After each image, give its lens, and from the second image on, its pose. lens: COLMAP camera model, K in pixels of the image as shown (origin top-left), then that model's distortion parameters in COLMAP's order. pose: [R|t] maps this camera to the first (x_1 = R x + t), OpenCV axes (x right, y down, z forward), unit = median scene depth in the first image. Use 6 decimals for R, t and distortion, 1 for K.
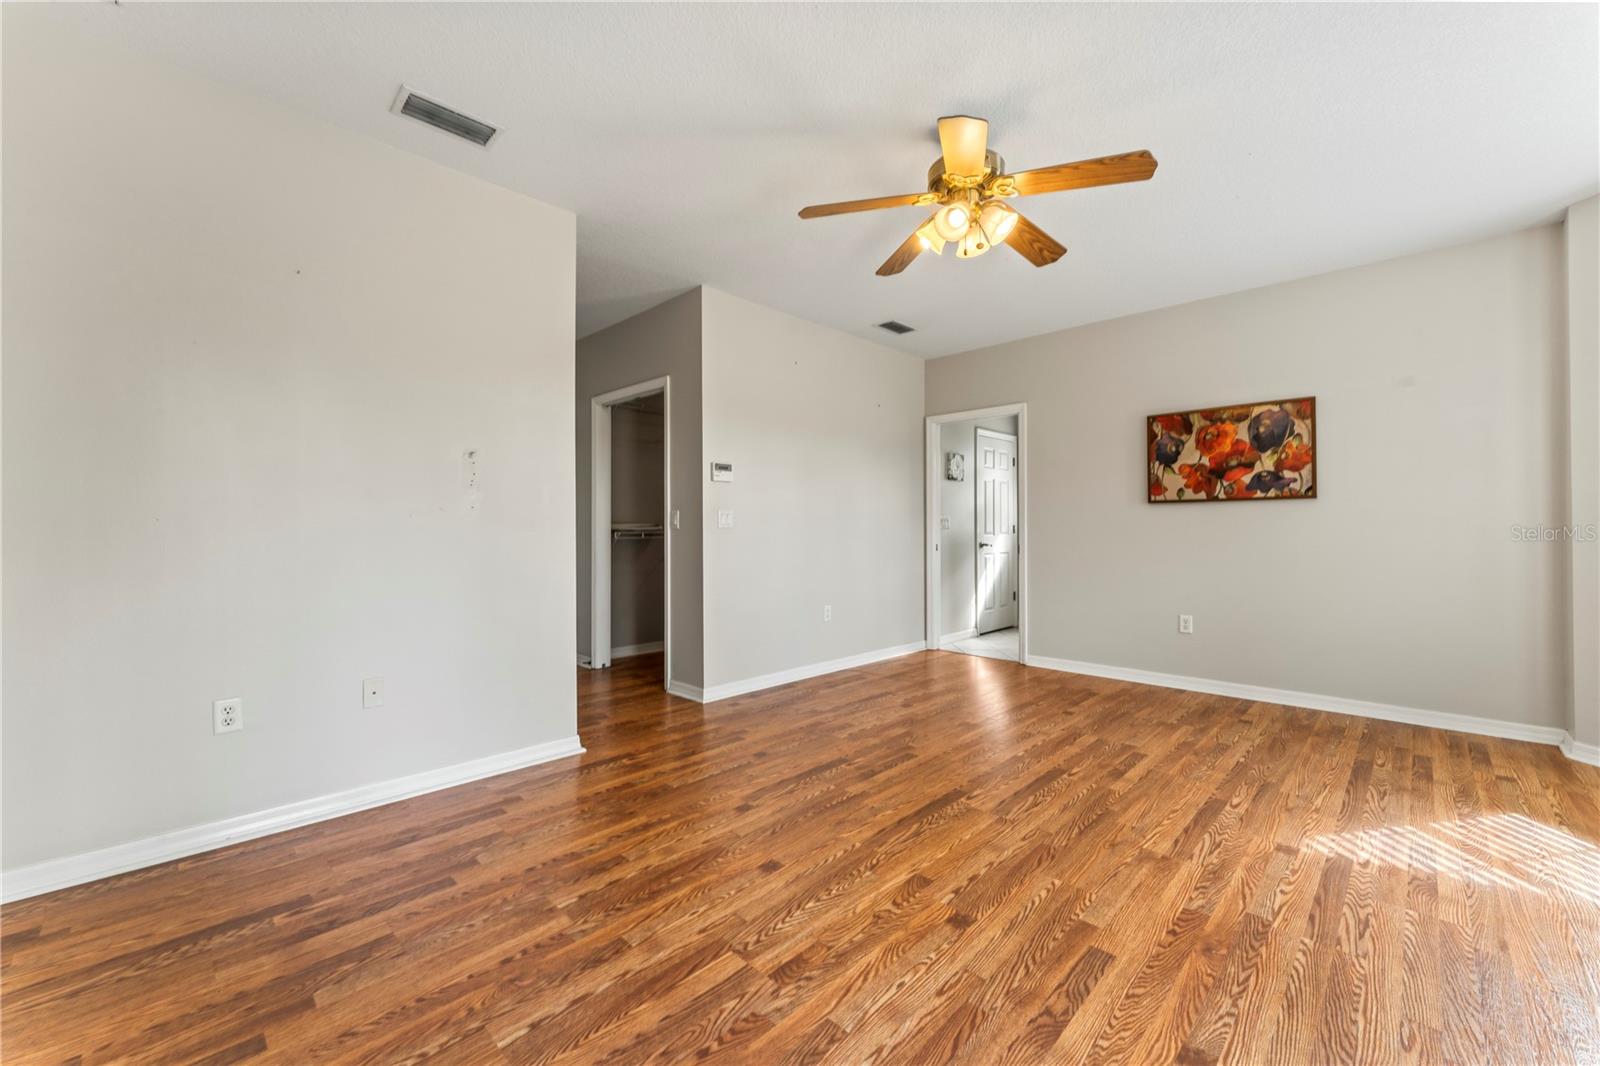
lens RADIAL K [[638.9, 0, 800.0], [0, 638.9, 533.0], [0, 0, 1]] dist [-0.000283, -0.000085]
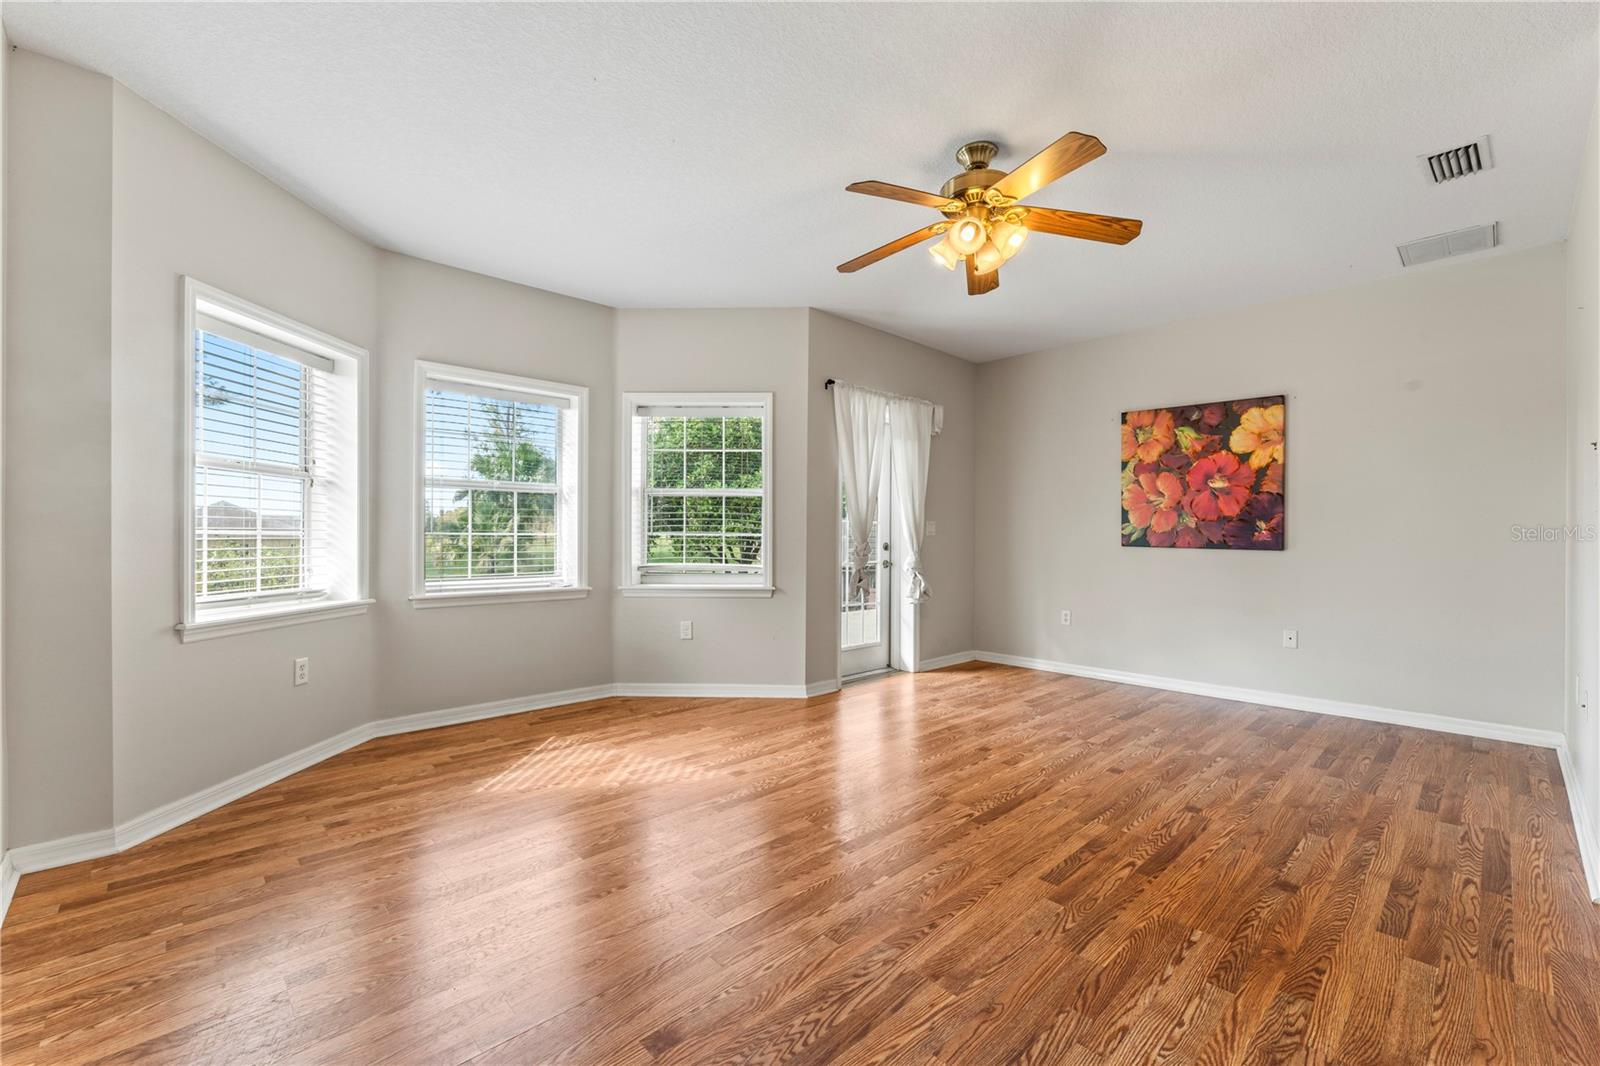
lens RADIAL K [[654.4, 0, 792.3], [0, 654.4, 535.9], [0, 0, 1]] dist [-0.001972, -0.000371]
pose [[-0.998215, -0.003118, 0.059636, 0.514341], [-0.002798, 0.999981, 0.005448, -0.015662], [-0.059652, 0.005272, -0.998205, 2.163526]]
